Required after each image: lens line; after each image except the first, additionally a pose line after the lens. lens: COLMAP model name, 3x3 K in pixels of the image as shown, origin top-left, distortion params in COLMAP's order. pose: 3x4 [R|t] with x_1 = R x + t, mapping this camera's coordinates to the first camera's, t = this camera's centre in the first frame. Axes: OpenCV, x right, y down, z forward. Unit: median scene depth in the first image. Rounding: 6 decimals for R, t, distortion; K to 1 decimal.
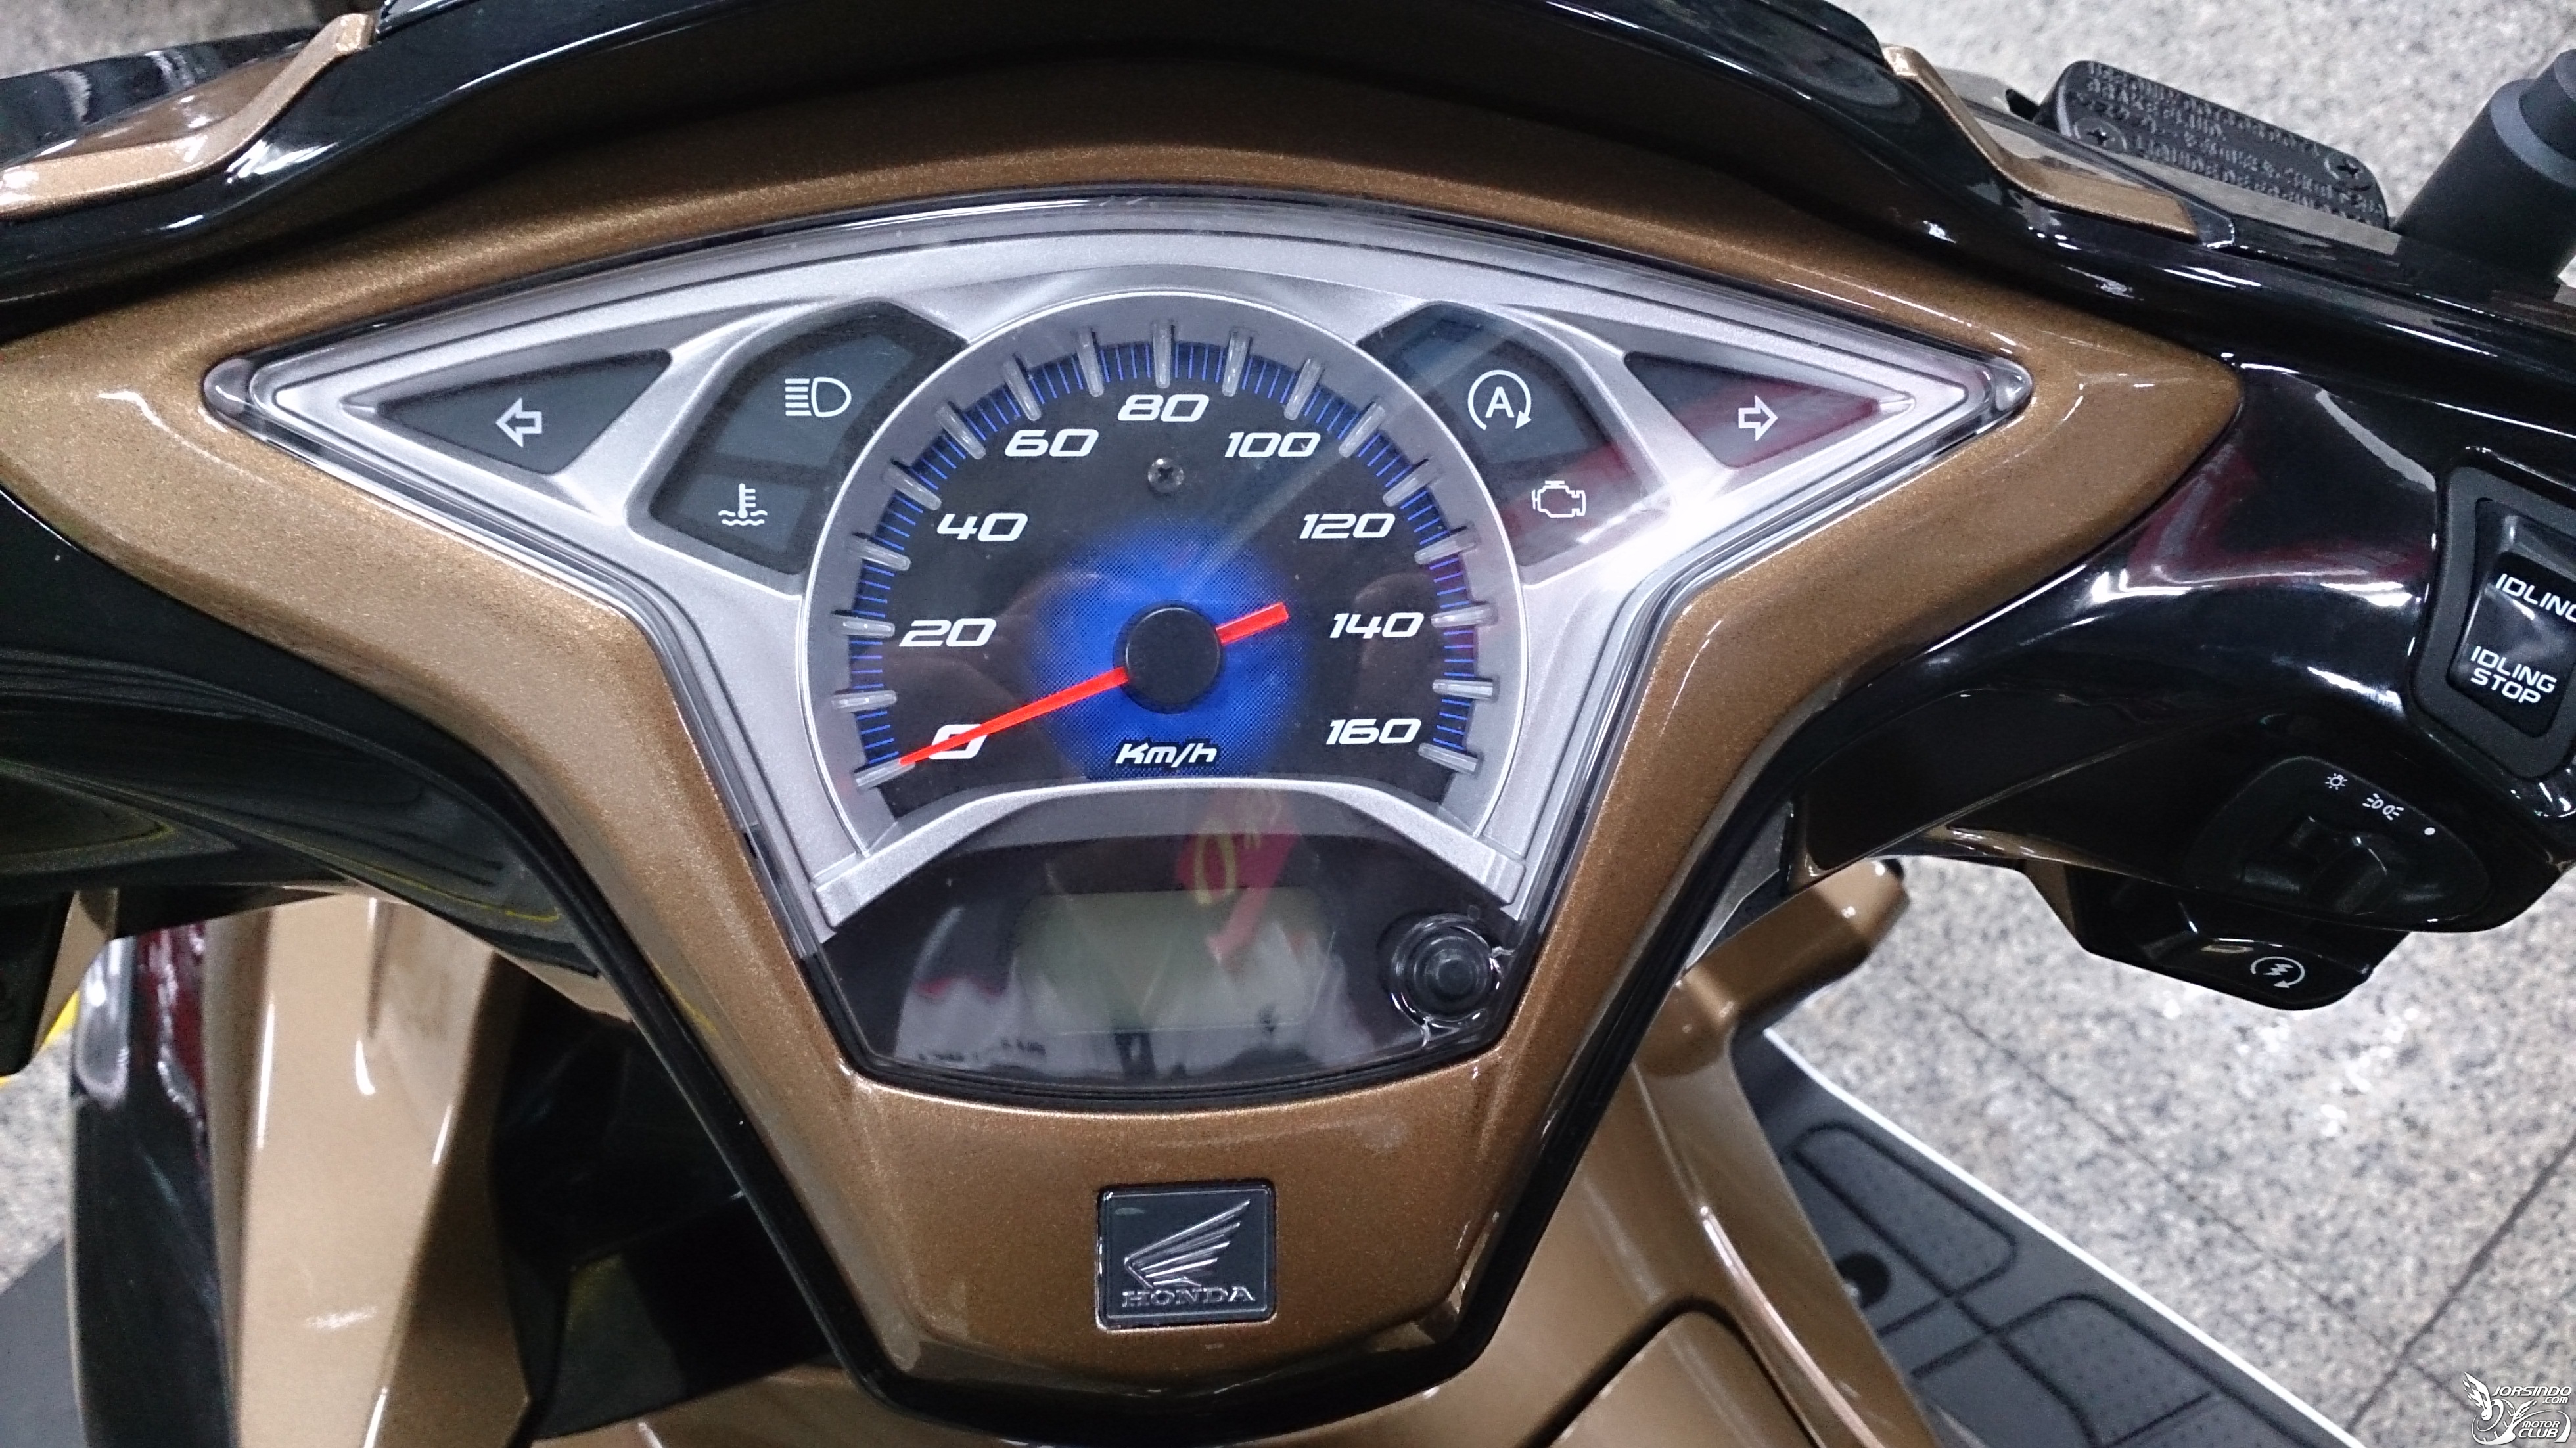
lens RADIAL K [[2325.3, 0, 1319.8], [0, 2325.3, 724.6], [0, 0, 1]] dist [0.124202, -0.253567]
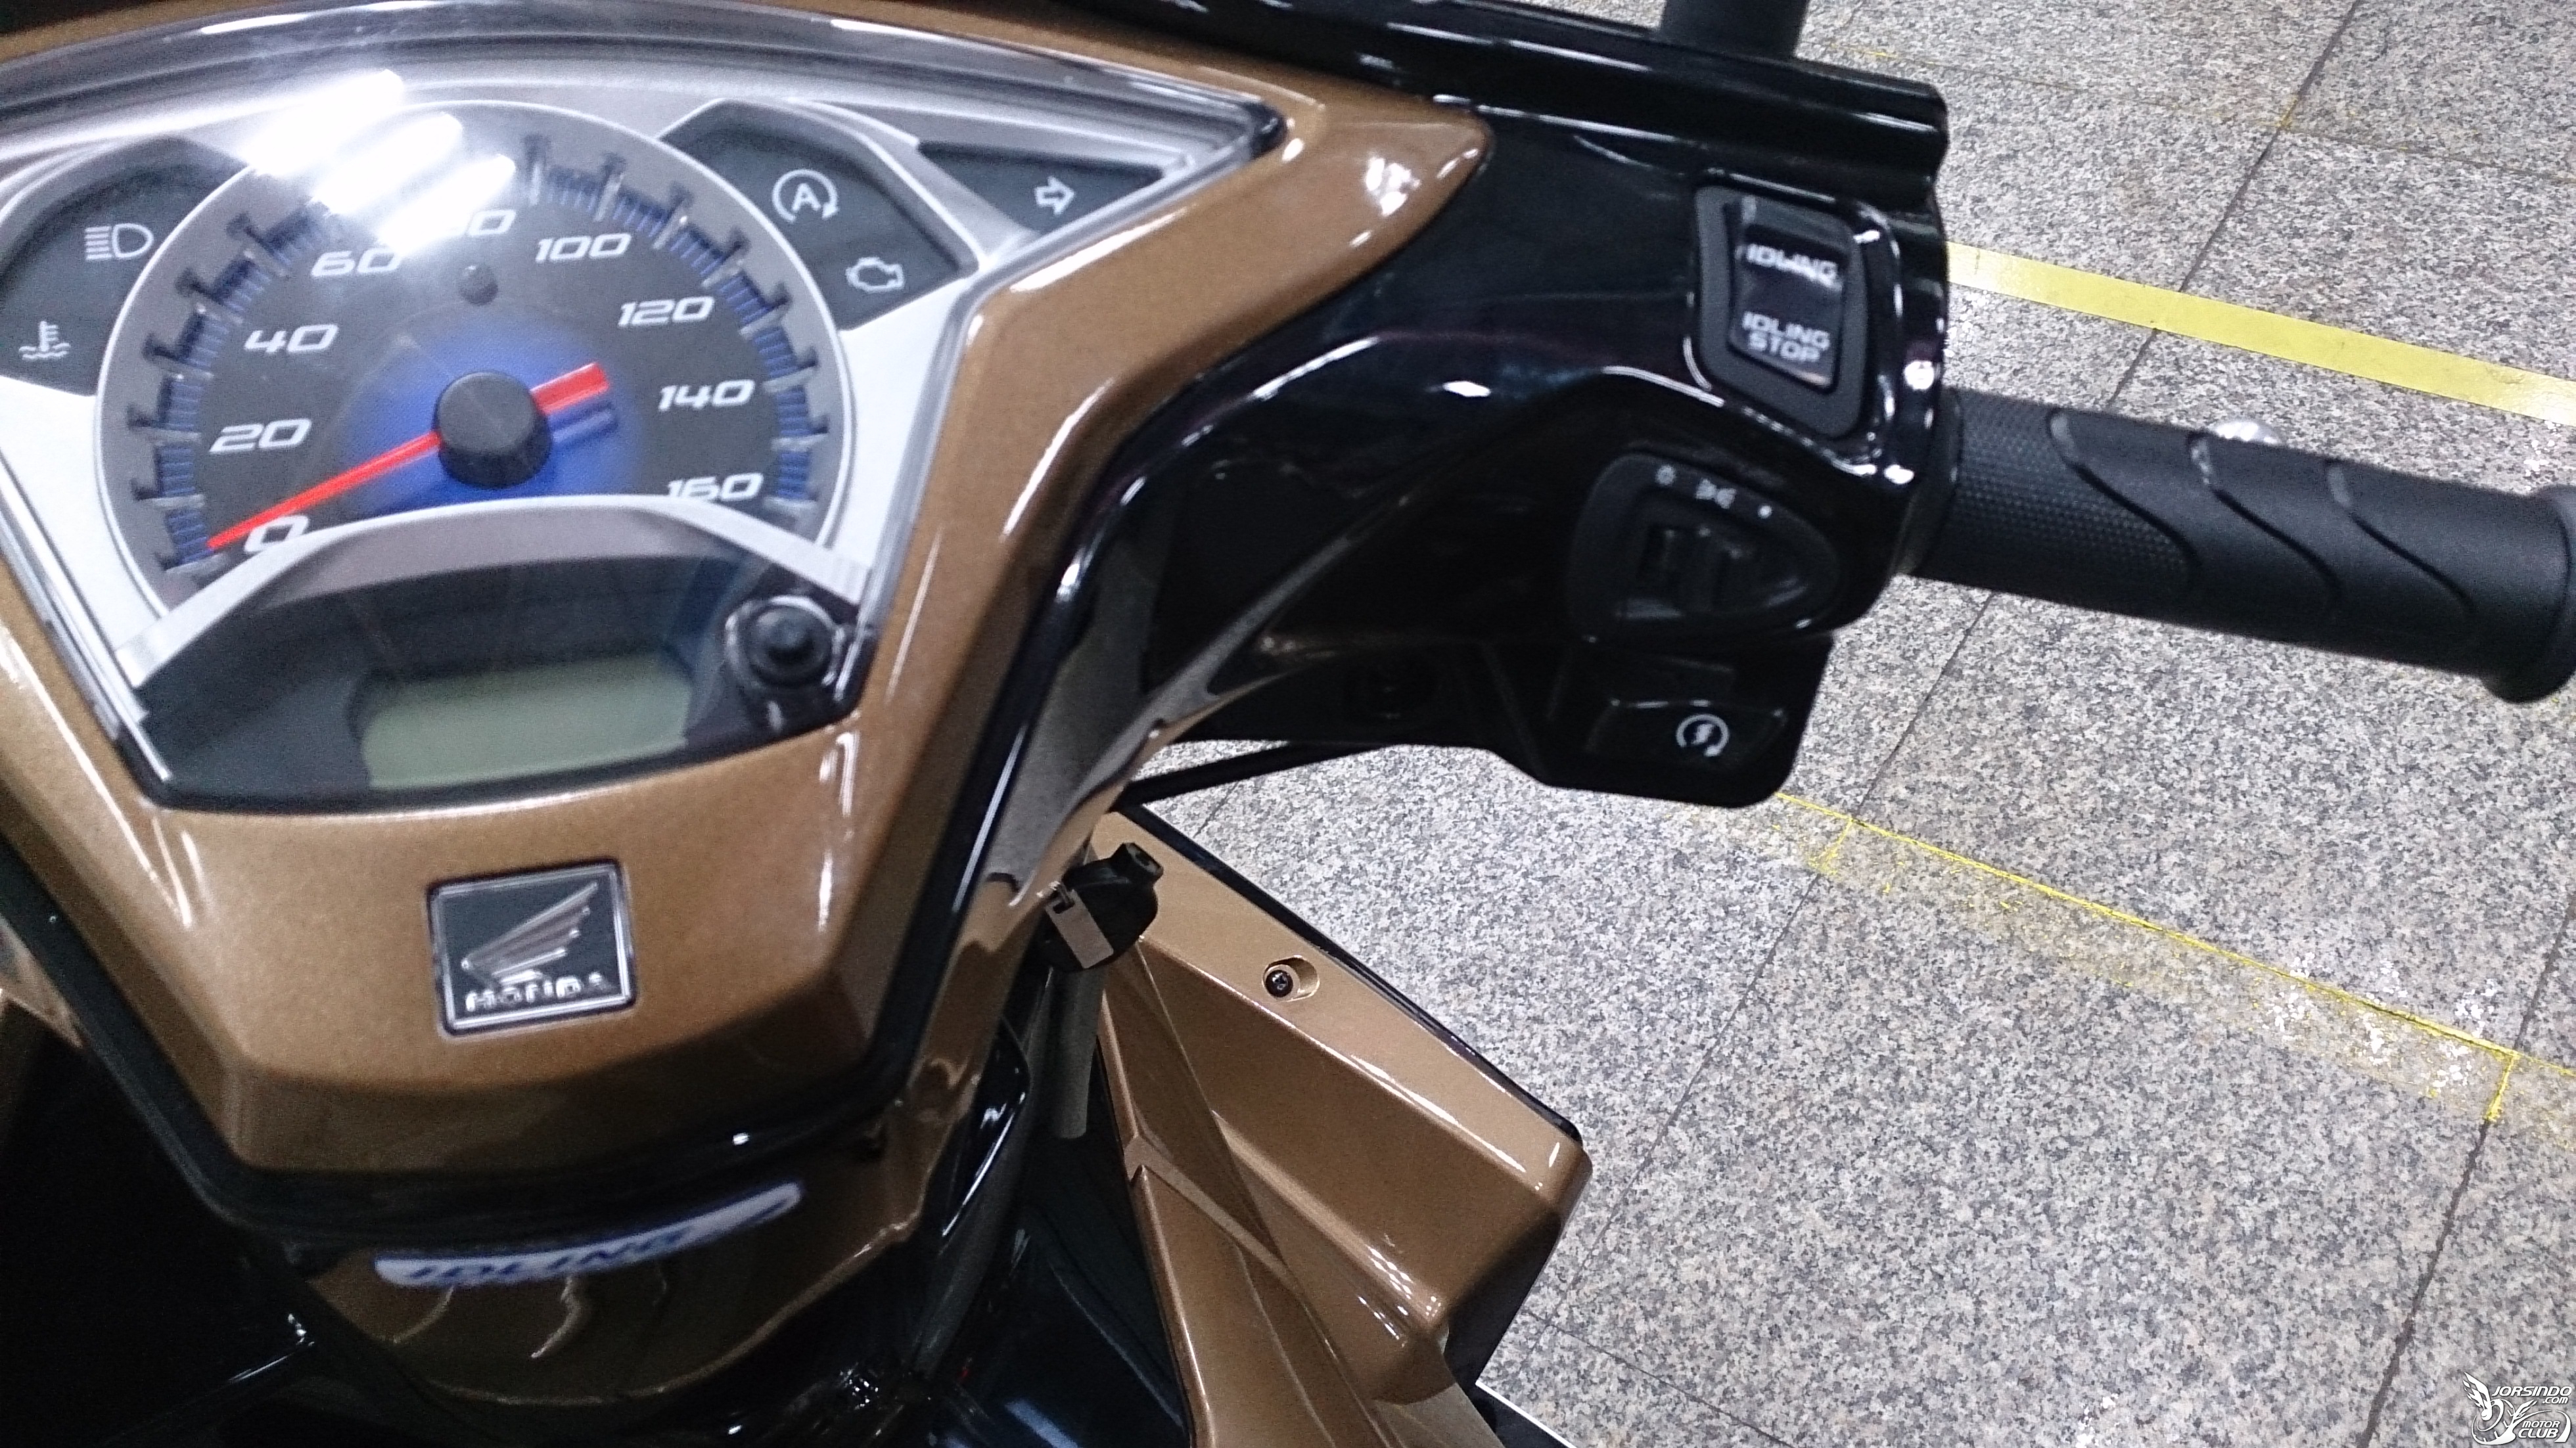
lens RADIAL K [[2325.3, 0, 1319.8], [0, 2325.3, 724.6], [0, 0, 1]] dist [0.124202, -0.253567]
pose [[0.982004, -0.151240, 0.113111, 0.150628], [0.178085, 0.940935, -0.287972, 0.439147], [-0.062877, 0.302933, 0.950935, 0.040335]]
